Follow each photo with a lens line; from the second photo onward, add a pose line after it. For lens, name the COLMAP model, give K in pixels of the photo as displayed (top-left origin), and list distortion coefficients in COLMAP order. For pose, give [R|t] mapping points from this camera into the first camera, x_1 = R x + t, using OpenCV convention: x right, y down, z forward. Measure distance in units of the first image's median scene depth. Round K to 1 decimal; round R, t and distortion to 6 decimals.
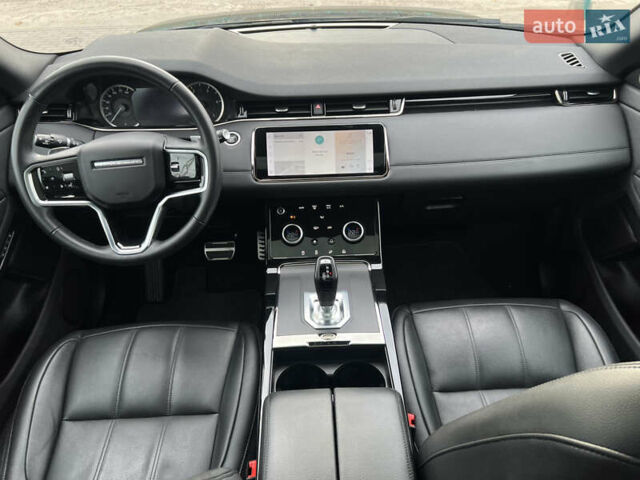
lens RADIAL K [[482.5, 0, 320.5], [0, 482.5, 248.7], [0, 0, 1]] dist [0.036794, -0.024194]
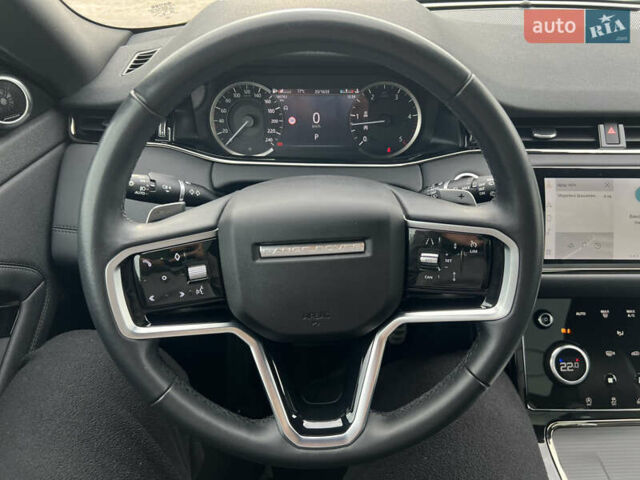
lens RADIAL K [[482.5, 0, 323.9], [0, 482.5, 241.7], [0, 0, 1]] dist [0.036794, -0.024194]
pose [[0.999392, 0.034797, 0.002136, -0.348123], [-0.034713, 0.998903, -0.031432, -0.145230], [-0.003228, 0.031339, 0.999504, 0.471818]]
